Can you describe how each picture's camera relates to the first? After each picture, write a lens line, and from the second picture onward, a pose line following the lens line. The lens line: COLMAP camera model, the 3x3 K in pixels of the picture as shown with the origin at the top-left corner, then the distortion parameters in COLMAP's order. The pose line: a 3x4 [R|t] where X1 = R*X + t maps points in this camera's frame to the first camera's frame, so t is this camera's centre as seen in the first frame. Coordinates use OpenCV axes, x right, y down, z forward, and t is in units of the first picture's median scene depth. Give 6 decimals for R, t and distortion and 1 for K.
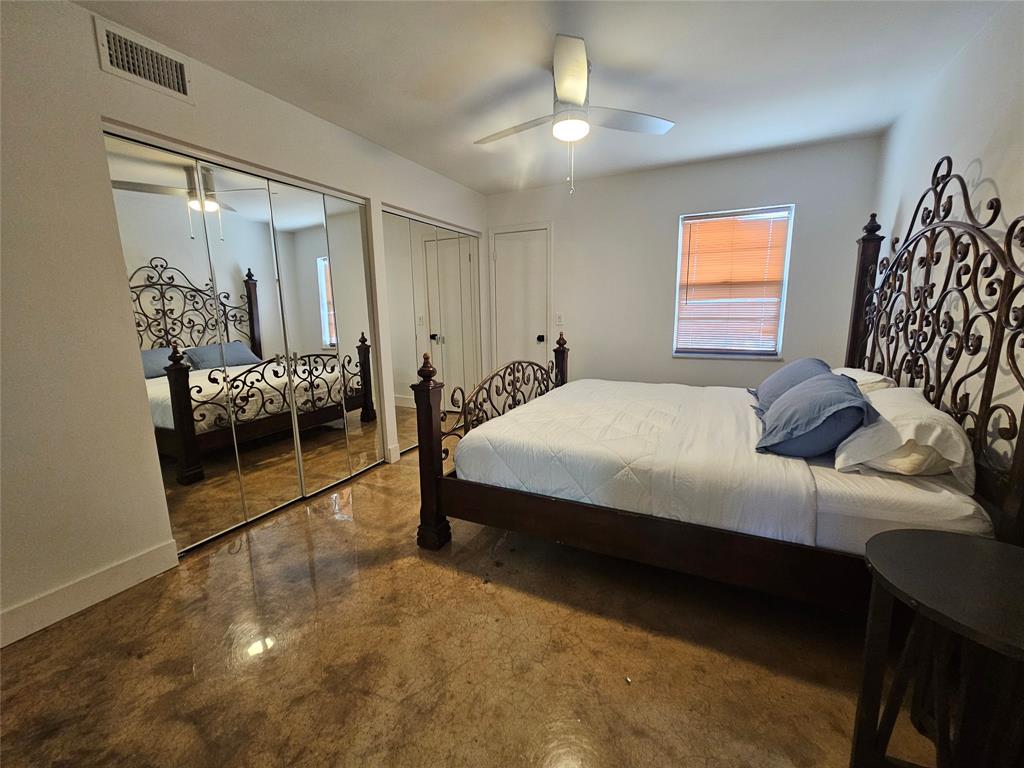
lens RADIAL K [[411.3, 0, 512.4], [0, 411.3, 360.2], [0, 0, 1]] dist [0.042928, 0.000106]
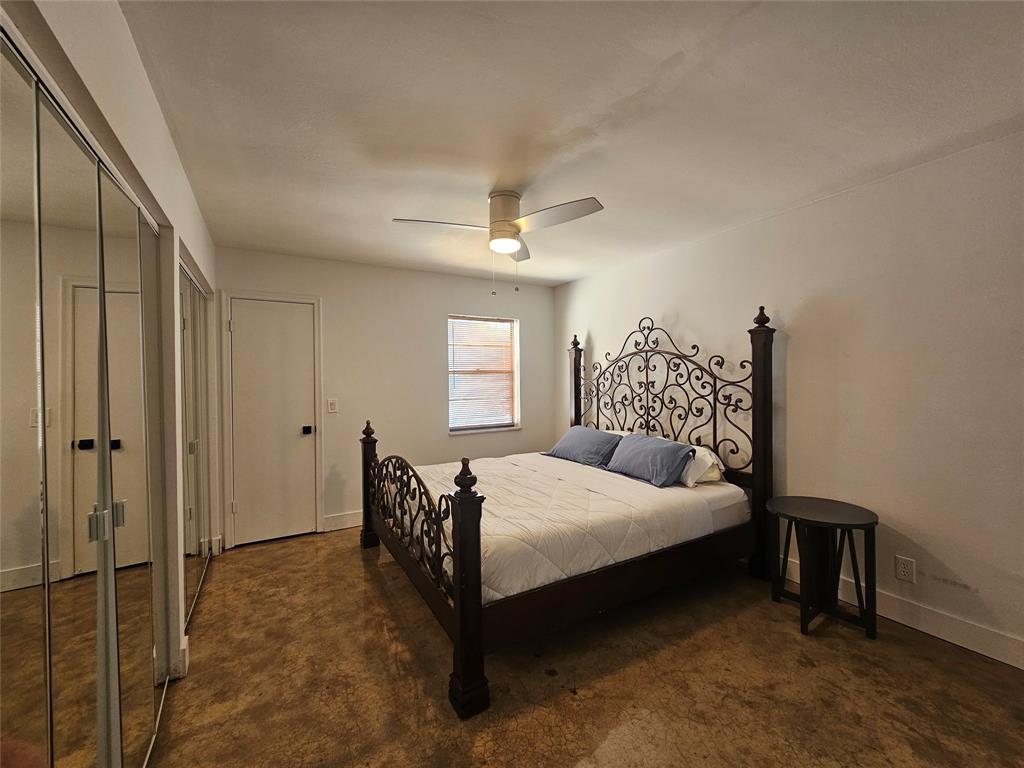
lens RADIAL K [[420.9, 0, 514.0], [0, 420.9, 383.3], [0, 0, 1]] dist [-0.000760, 0.000523]
pose [[0.550220, 0.030870, 0.834449, -1.099437], [0.085771, 0.991941, -0.093252, -0.061778], [-0.830603, 0.122881, 0.543138, 0.649986]]
